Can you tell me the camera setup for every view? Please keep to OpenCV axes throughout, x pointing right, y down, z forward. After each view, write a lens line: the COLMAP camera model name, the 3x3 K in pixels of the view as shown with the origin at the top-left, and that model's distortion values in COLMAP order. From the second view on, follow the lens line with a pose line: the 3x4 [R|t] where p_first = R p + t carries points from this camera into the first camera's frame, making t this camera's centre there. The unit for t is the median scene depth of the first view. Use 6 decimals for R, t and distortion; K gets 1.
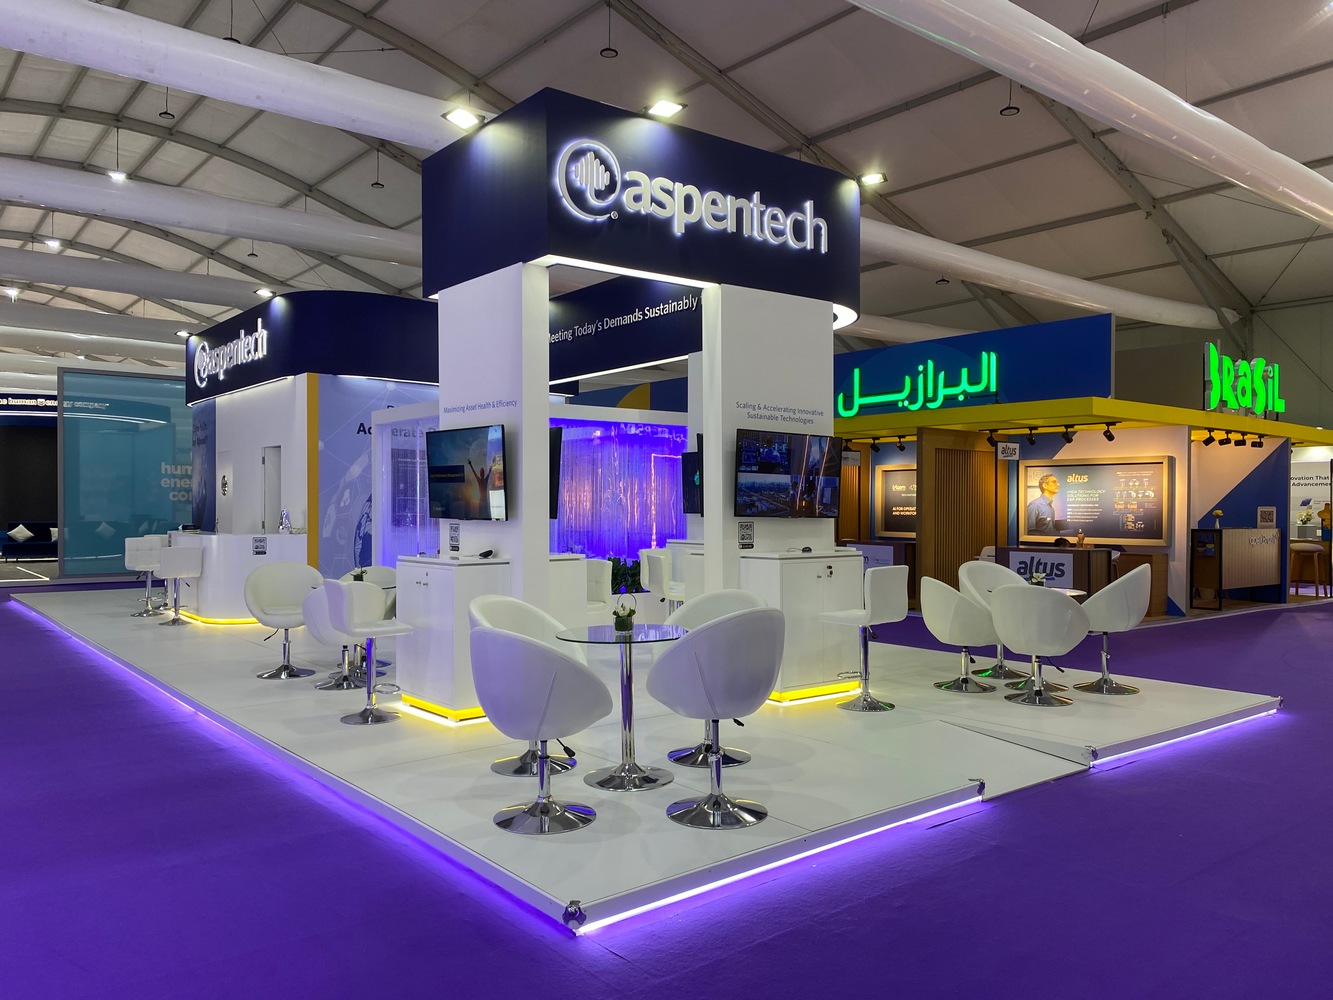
lens RADIAL K [[993.4, 0, 640.1], [0, 993.4, 519.0], [0, 0, 1]] dist [0.032444, -0.006612]
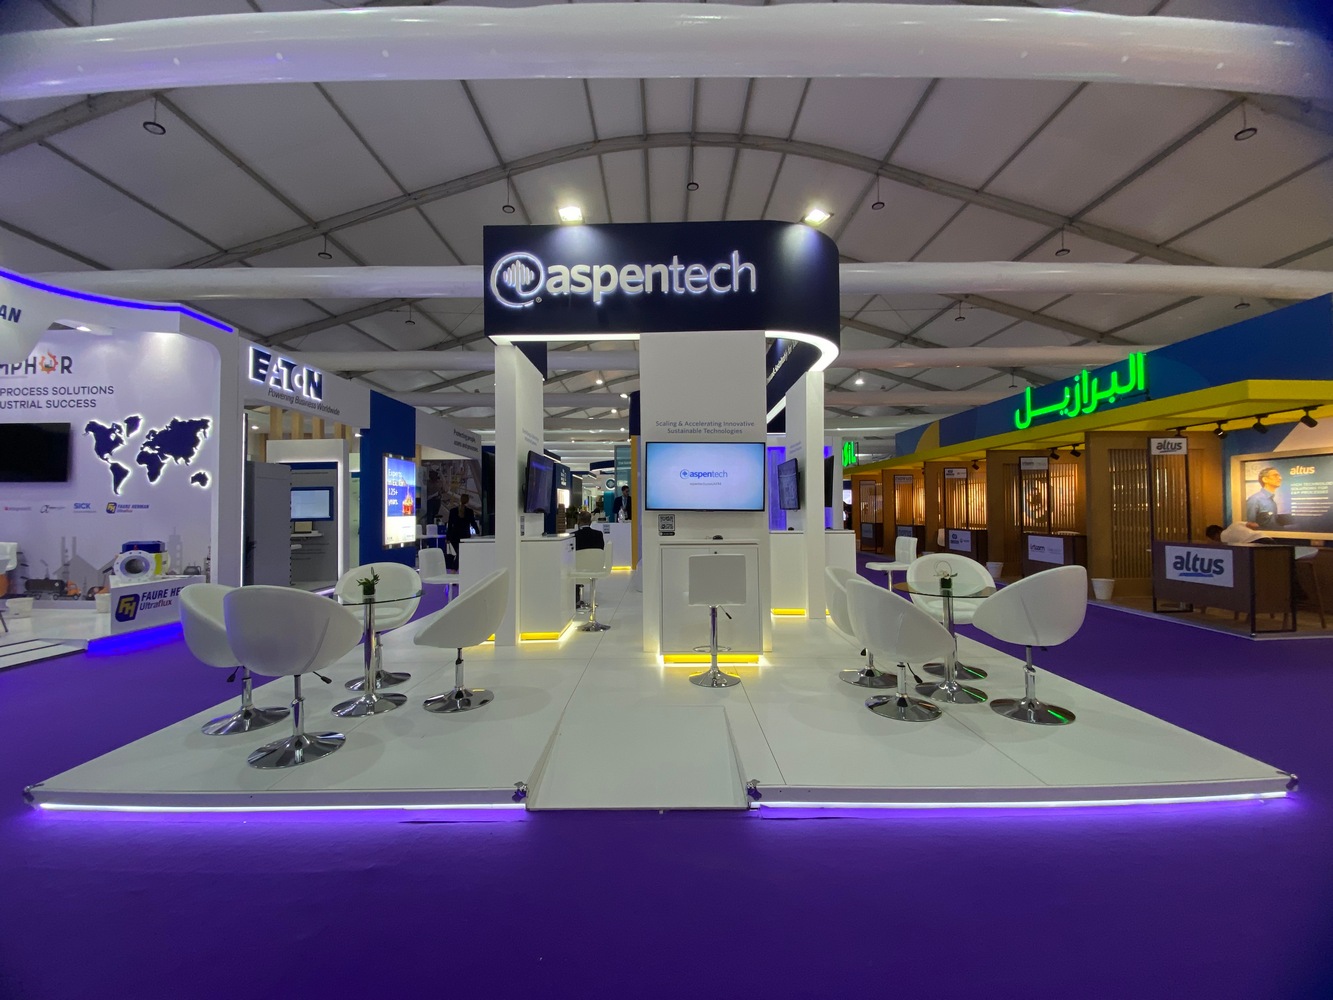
lens RADIAL K [[531.5, 0, 662.1], [0, 531.5, 496.8], [0, 0, 1]] dist [-0.003862, -0.004567]
pose [[0.787800, -0.019069, -0.615636, 0.509878], [-0.000816, 0.999487, -0.032004, 0.001686], [0.615930, 0.025715, 0.787381, 0.455533]]
